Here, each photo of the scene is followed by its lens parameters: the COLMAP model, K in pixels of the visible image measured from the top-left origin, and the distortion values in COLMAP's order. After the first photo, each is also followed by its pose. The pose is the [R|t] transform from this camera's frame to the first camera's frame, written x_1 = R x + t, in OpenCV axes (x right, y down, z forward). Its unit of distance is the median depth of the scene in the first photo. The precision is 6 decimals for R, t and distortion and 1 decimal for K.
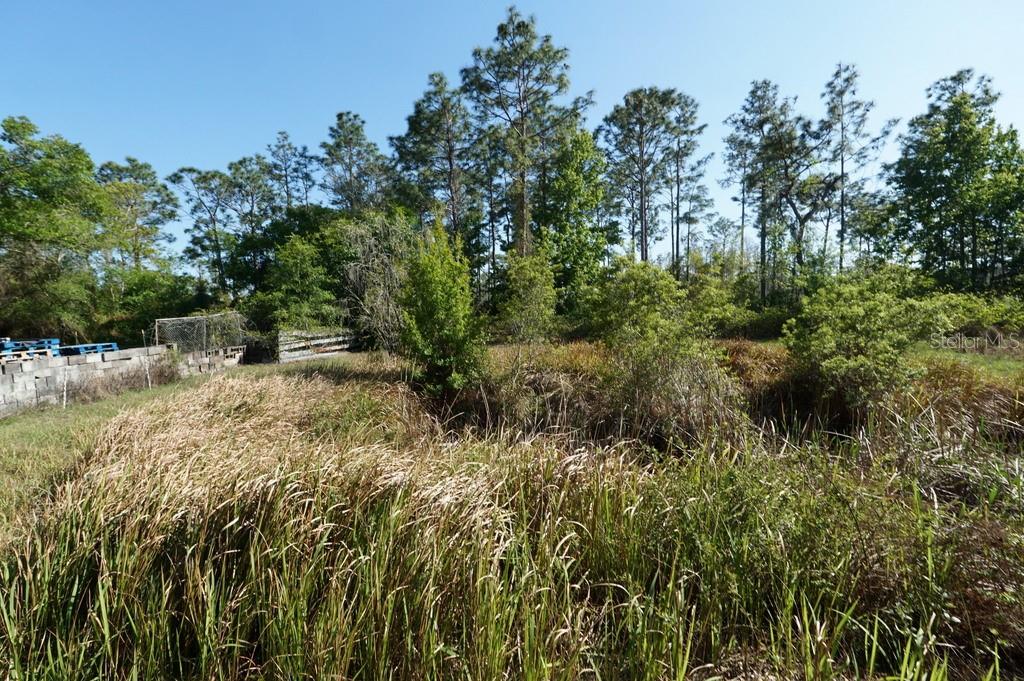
lens RADIAL K [[476.1, 0, 512.0], [0, 476.1, 340.5], [0, 0, 1]] dist [-0.014344, 0.000033]
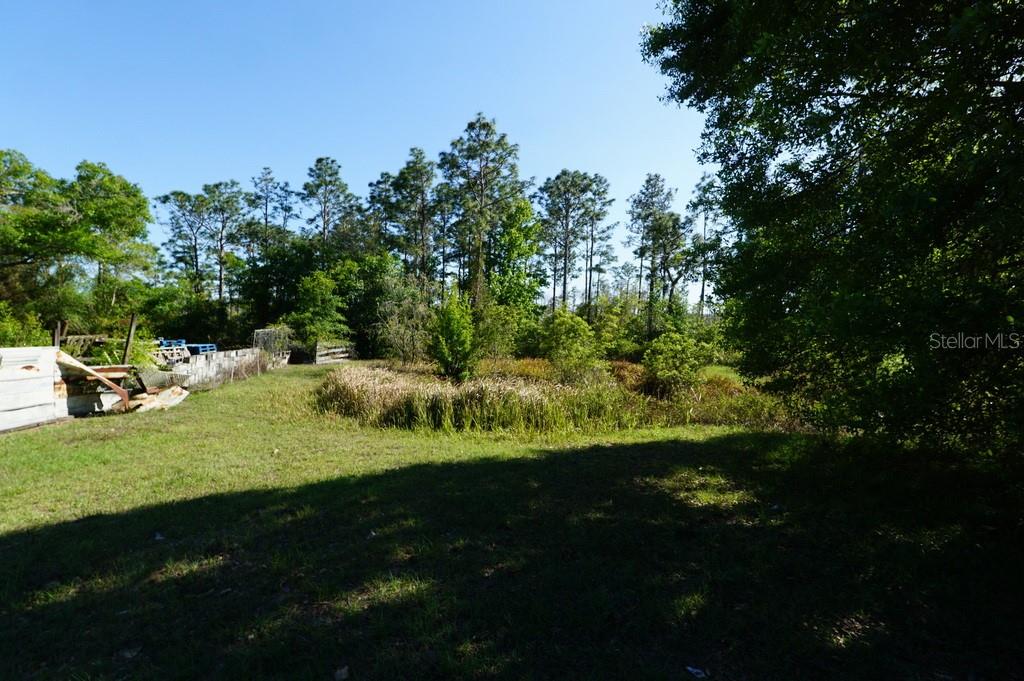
lens RADIAL K [[476.1, 0, 512.0], [0, 476.1, 340.5], [0, 0, 1]] dist [-0.014344, 0.000033]
pose [[0.983122, 0.051399, 0.175582, -0.096224], [-0.043587, 0.997893, -0.048063, 0.011054], [-0.177682, 0.039599, 0.983291, -0.276857]]
